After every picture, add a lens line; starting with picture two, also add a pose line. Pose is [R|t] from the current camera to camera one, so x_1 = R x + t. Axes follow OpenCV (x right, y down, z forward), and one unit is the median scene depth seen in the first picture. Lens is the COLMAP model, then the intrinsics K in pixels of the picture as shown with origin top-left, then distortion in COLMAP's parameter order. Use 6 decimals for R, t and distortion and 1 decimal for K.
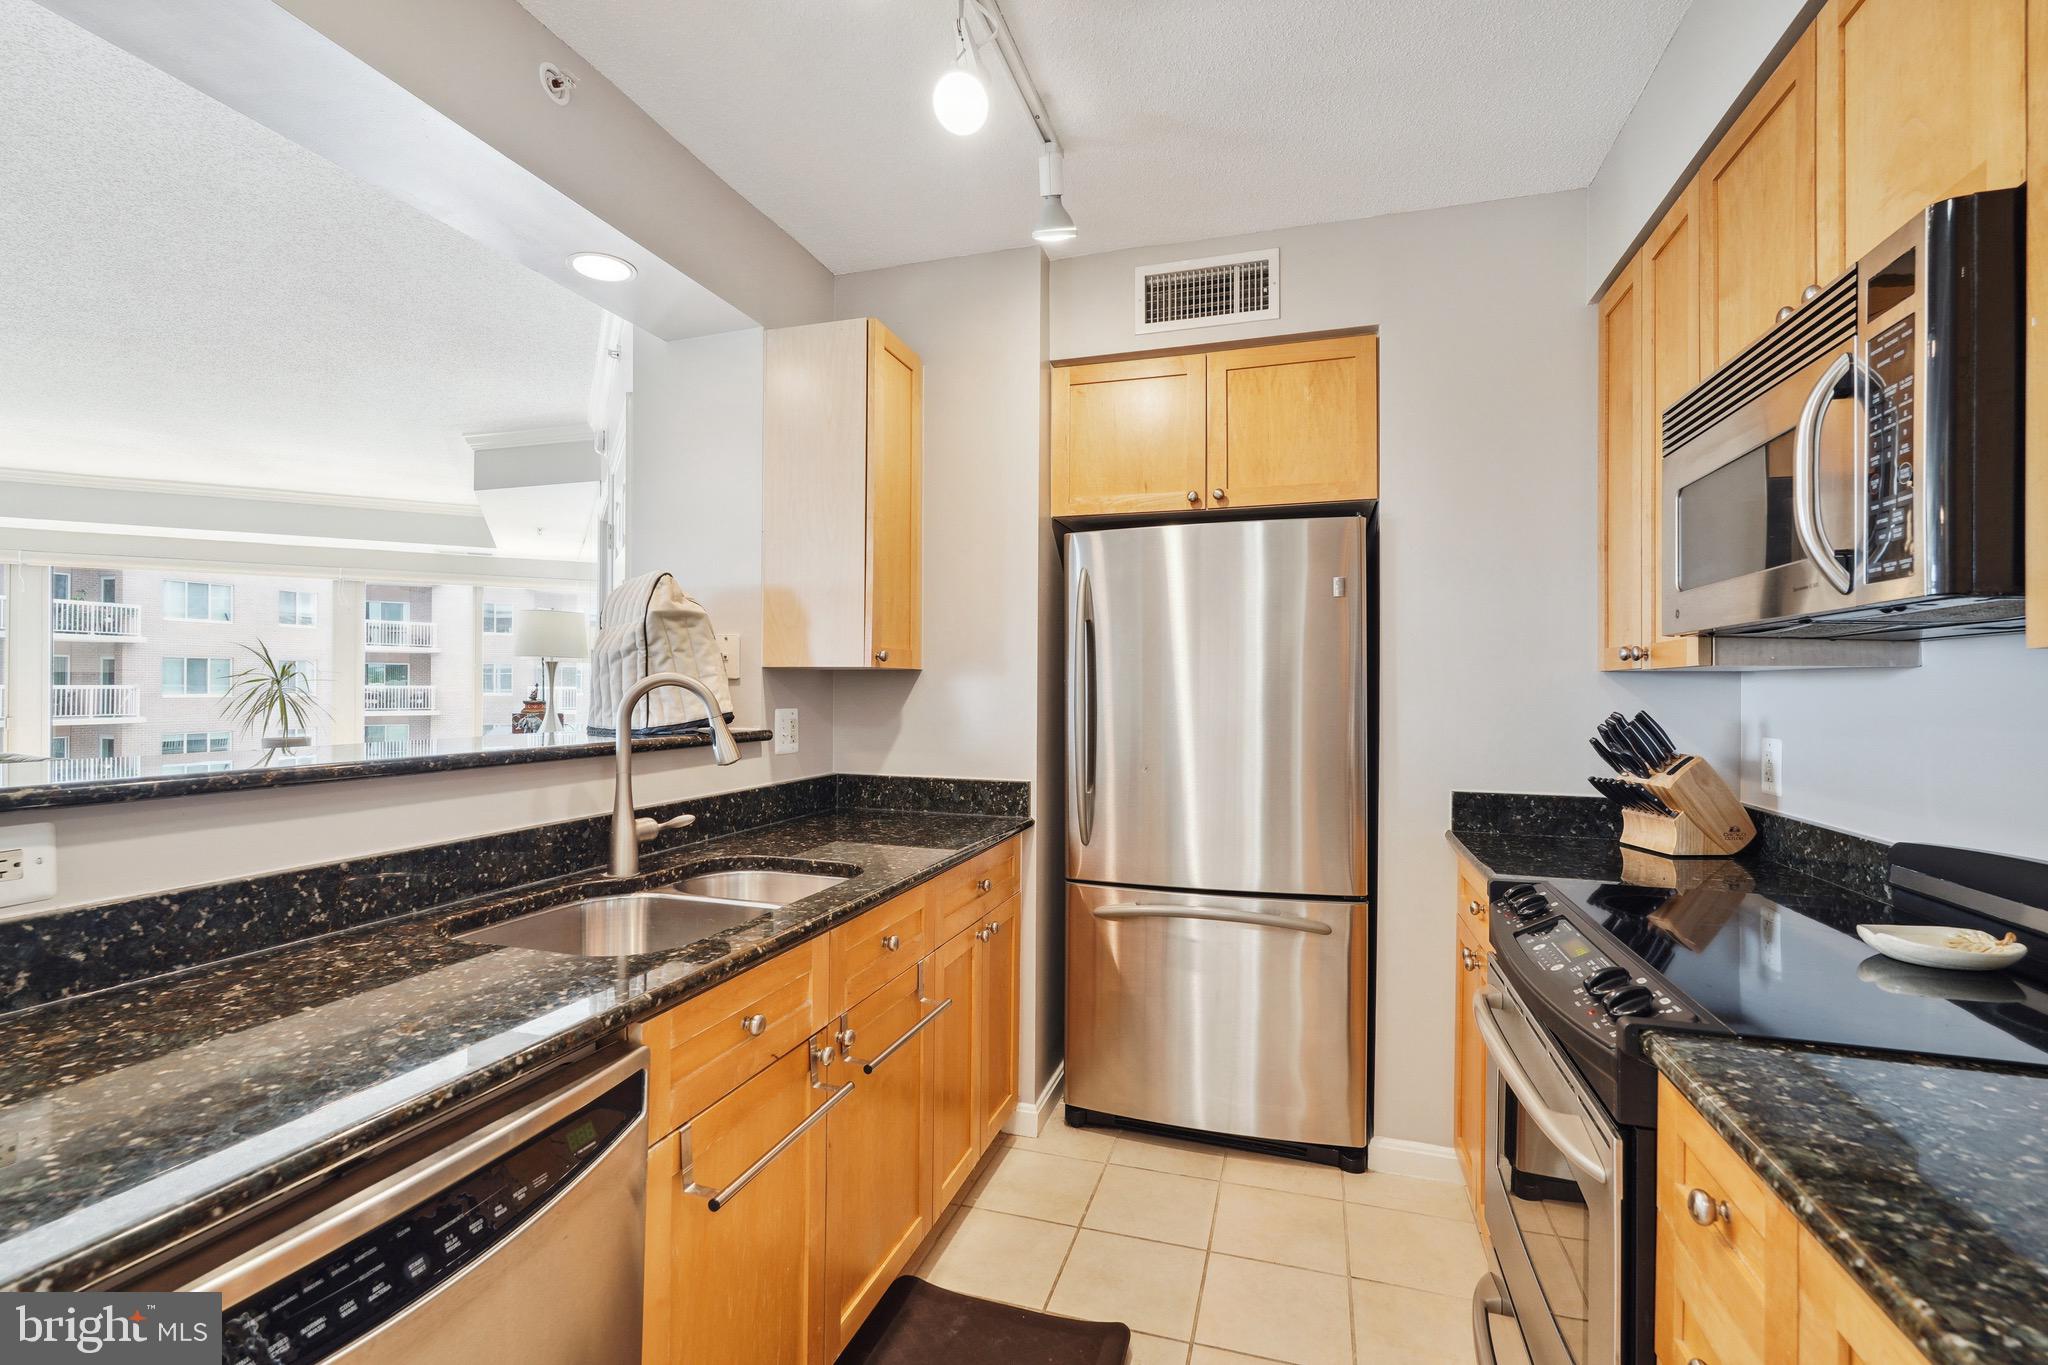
lens RADIAL K [[907.8, 0, 1024.3], [0, 907.8, 690.9], [0, 0, 1]] dist [-0.021960, 0.011226]
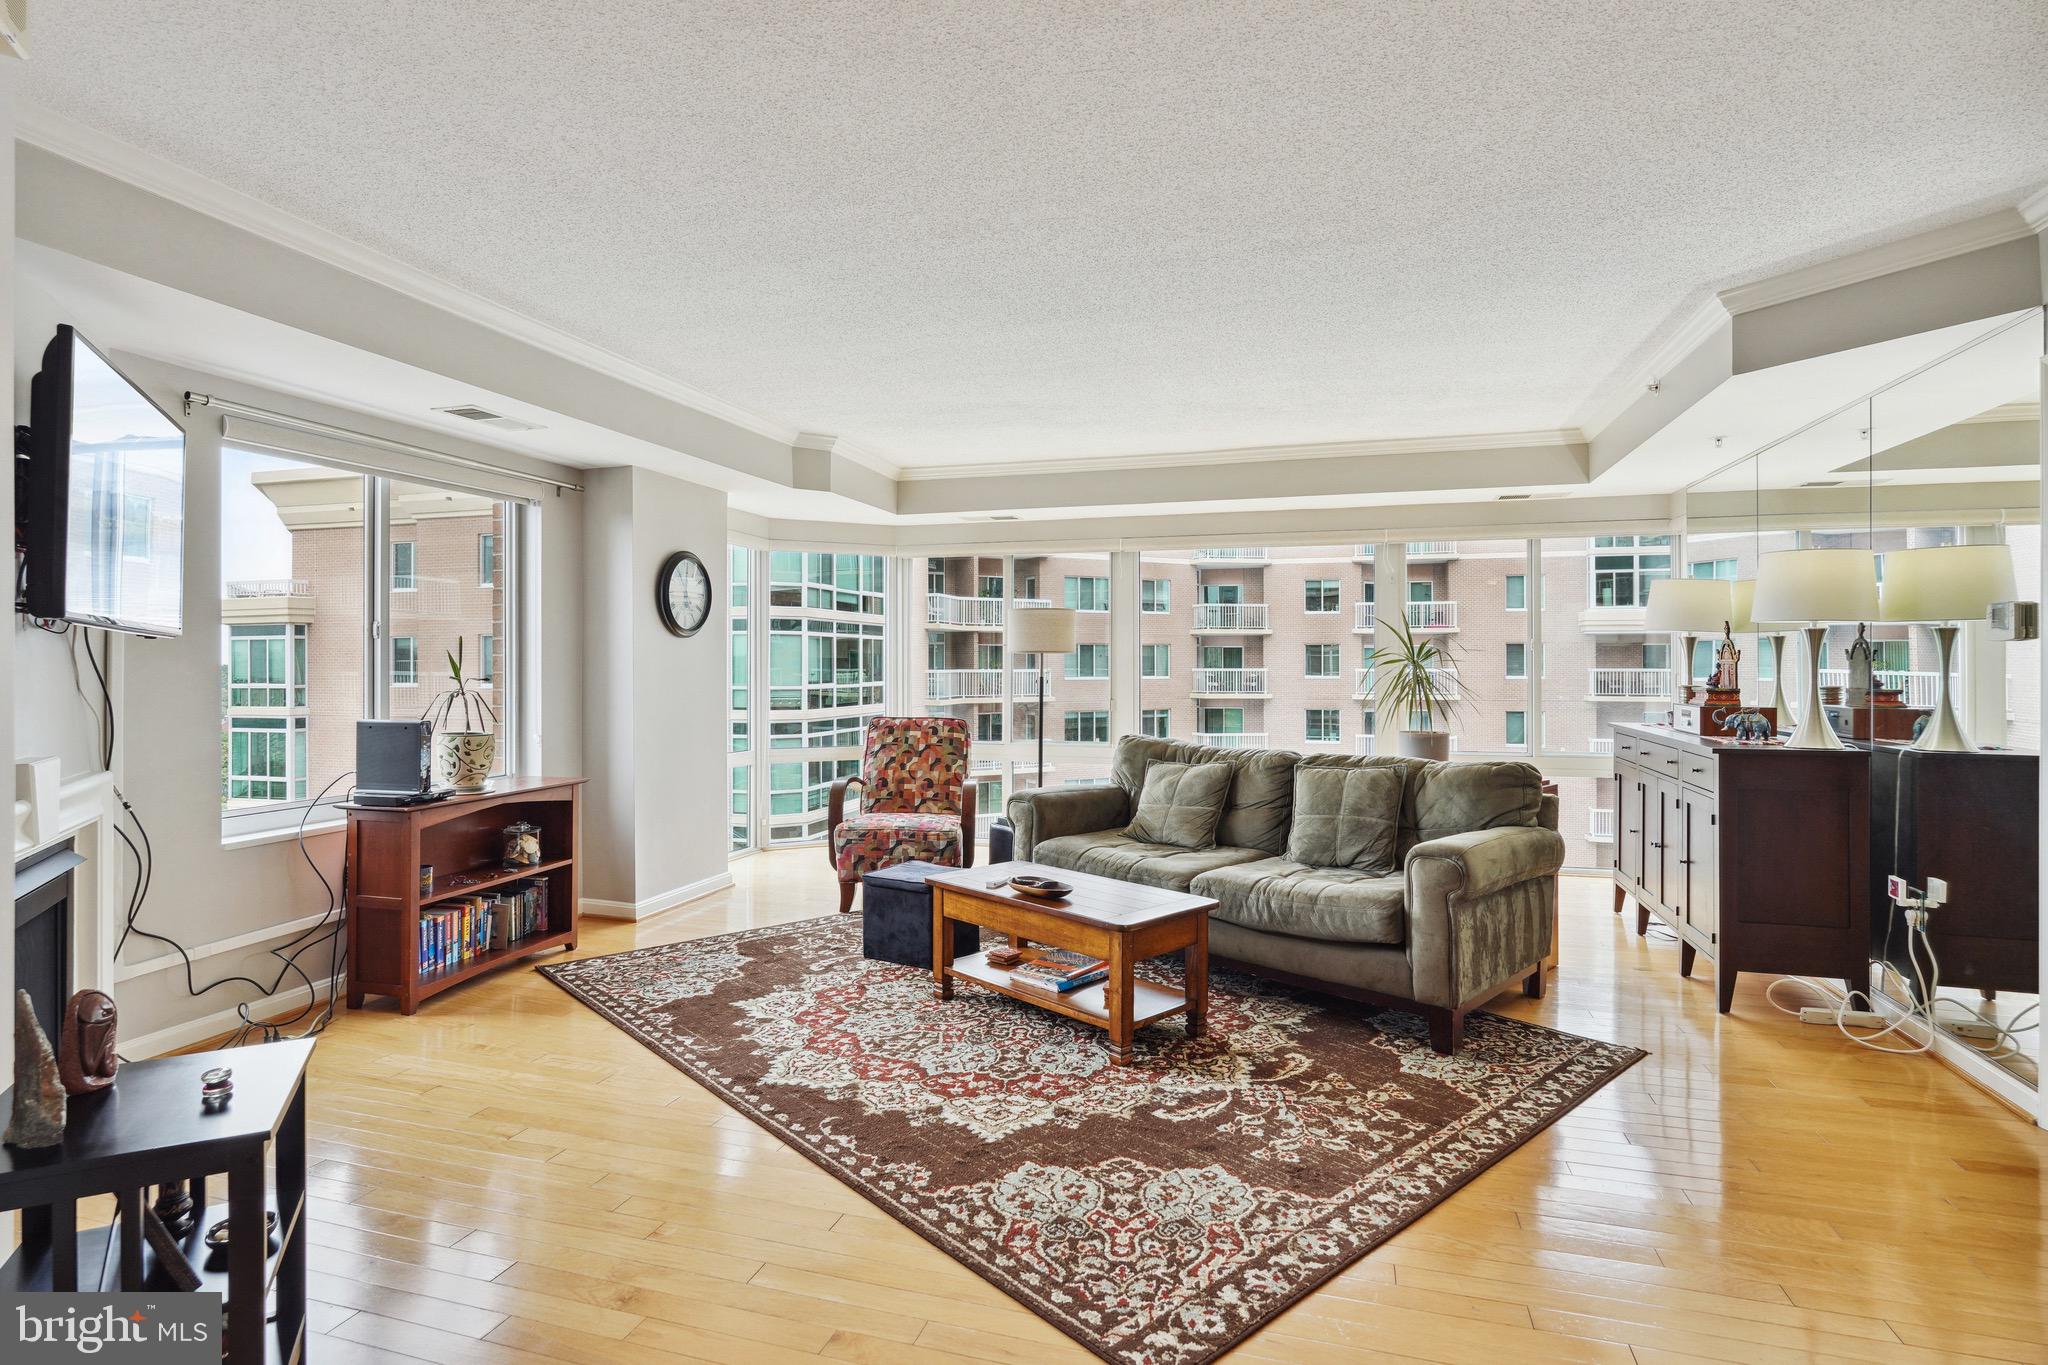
lens RADIAL K [[1049.3, 0, 1017.9], [0, 1049.3, 657.6], [0, 0, 1]] dist [-0.005286, -0.000545]
pose [[0.709266, -0.012019, -0.704838, -0.960688], [0.001751, 0.999882, -0.015288, -0.002729], [0.704939, 0.009609, 0.709203, 0.160101]]
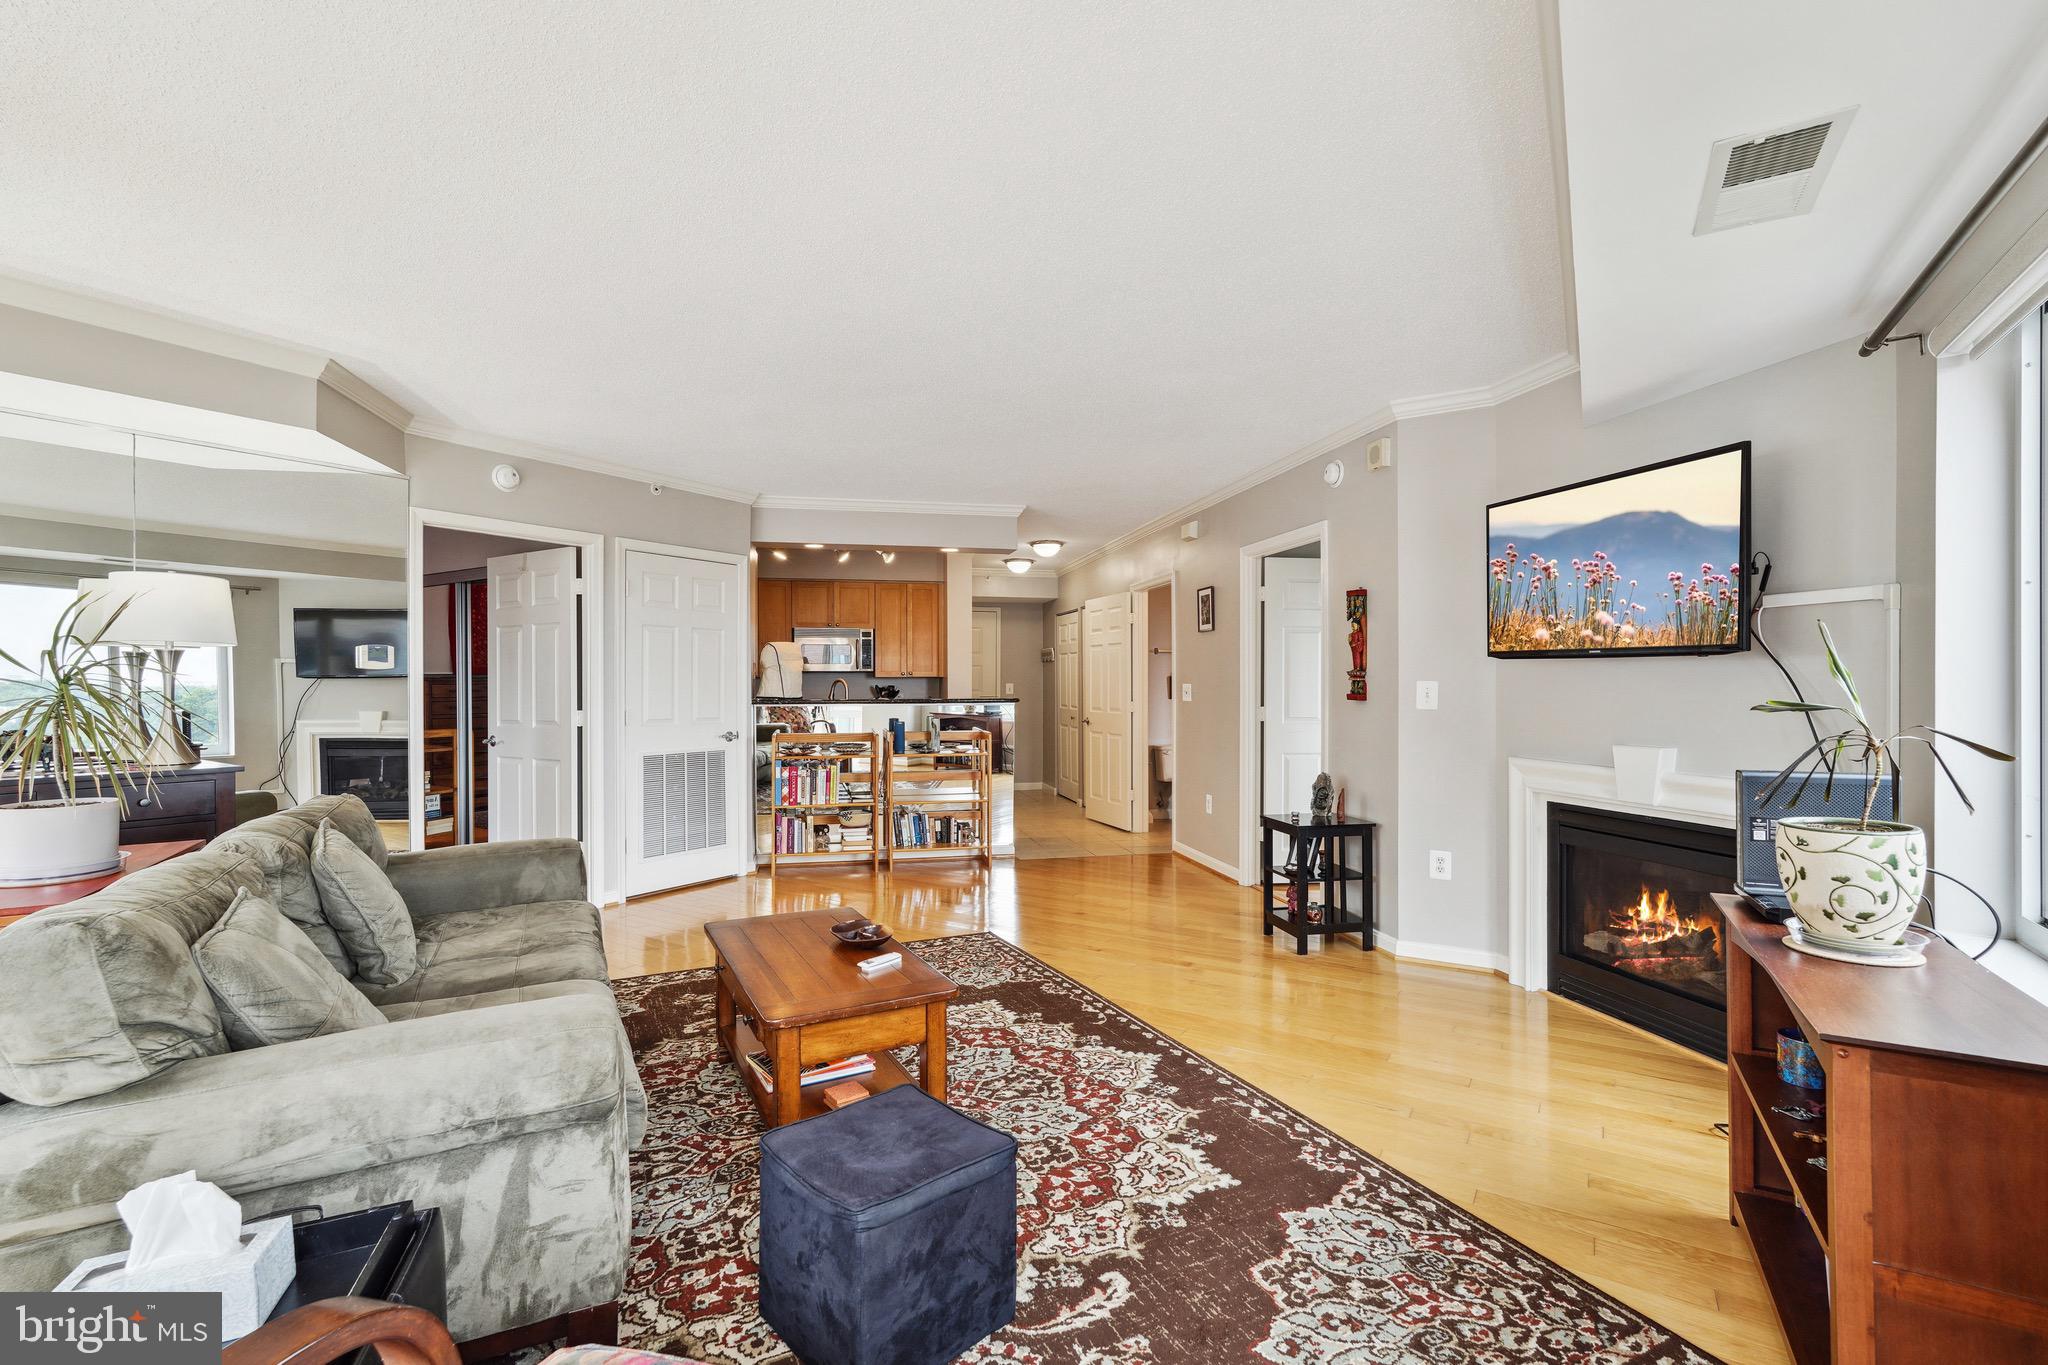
lens RADIAL K [[907.8, 0, 1024.3], [0, 907.8, 690.9], [0, 0, 1]] dist [-0.021960, 0.011226]
pose [[-0.493483, -0.012386, 0.869667, -3.421993], [0.004387, 0.999850, 0.016730, -0.026523], [-0.869744, 0.012071, -0.493355, 1.857827]]
